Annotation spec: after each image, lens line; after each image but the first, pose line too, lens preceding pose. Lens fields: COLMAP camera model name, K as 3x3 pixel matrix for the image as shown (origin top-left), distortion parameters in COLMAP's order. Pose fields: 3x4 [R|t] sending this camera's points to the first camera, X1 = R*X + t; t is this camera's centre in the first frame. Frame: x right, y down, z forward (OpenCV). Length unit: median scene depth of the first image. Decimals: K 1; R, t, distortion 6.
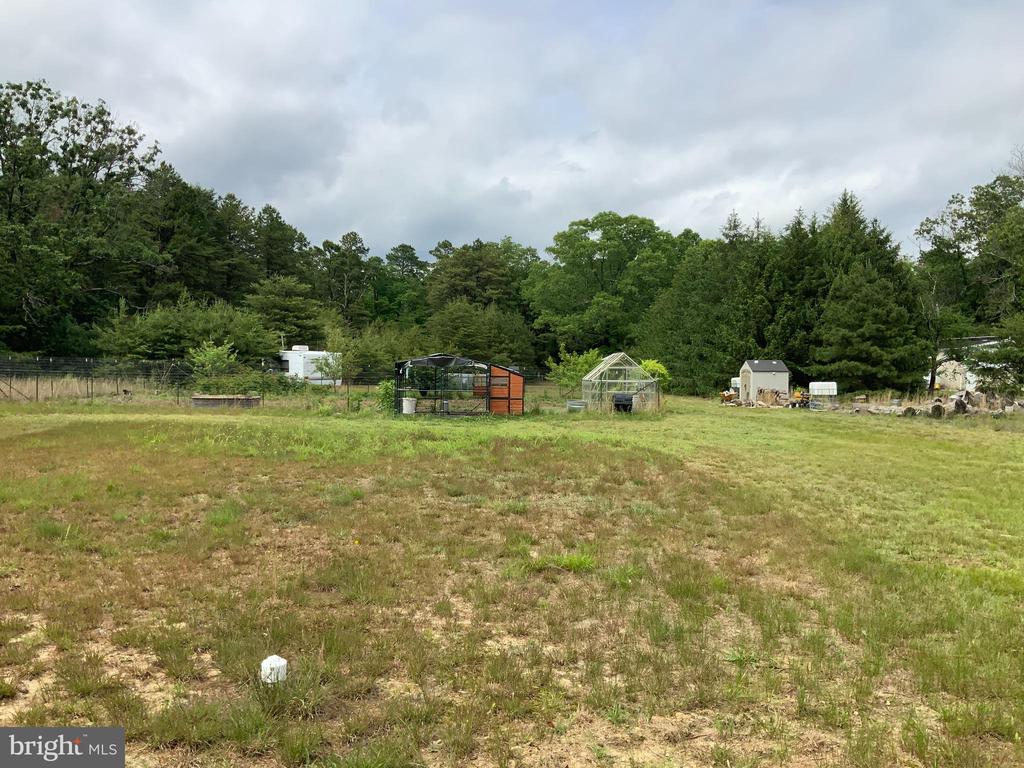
lens RADIAL K [[846.4, 0, 510.9], [0, 846.4, 383.7], [0, 0, 1]] dist [0.050439, -0.016446]
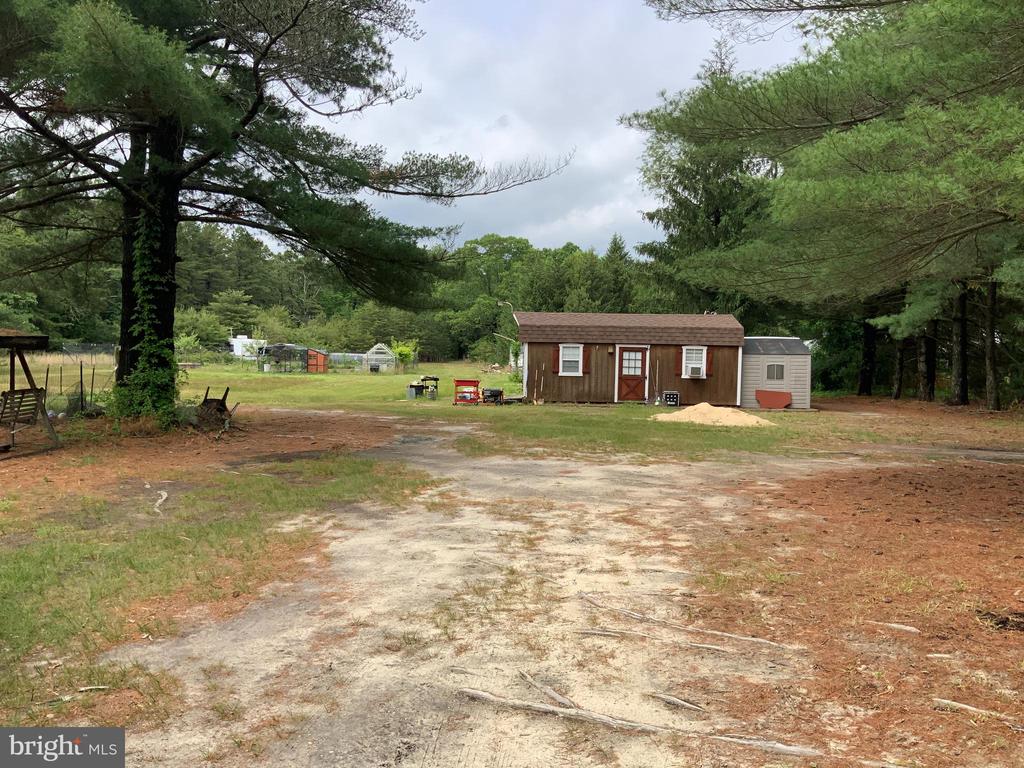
lens RADIAL K [[846.4, 0, 513.2], [0, 846.4, 381.0], [0, 0, 1]] dist [0.050439, -0.016446]
pose [[0.999974, 0.005519, -0.004619, 0.261717], [-0.005427, 0.999792, 0.019671, 0.006483], [0.004726, -0.019646, 0.999796, -0.582071]]
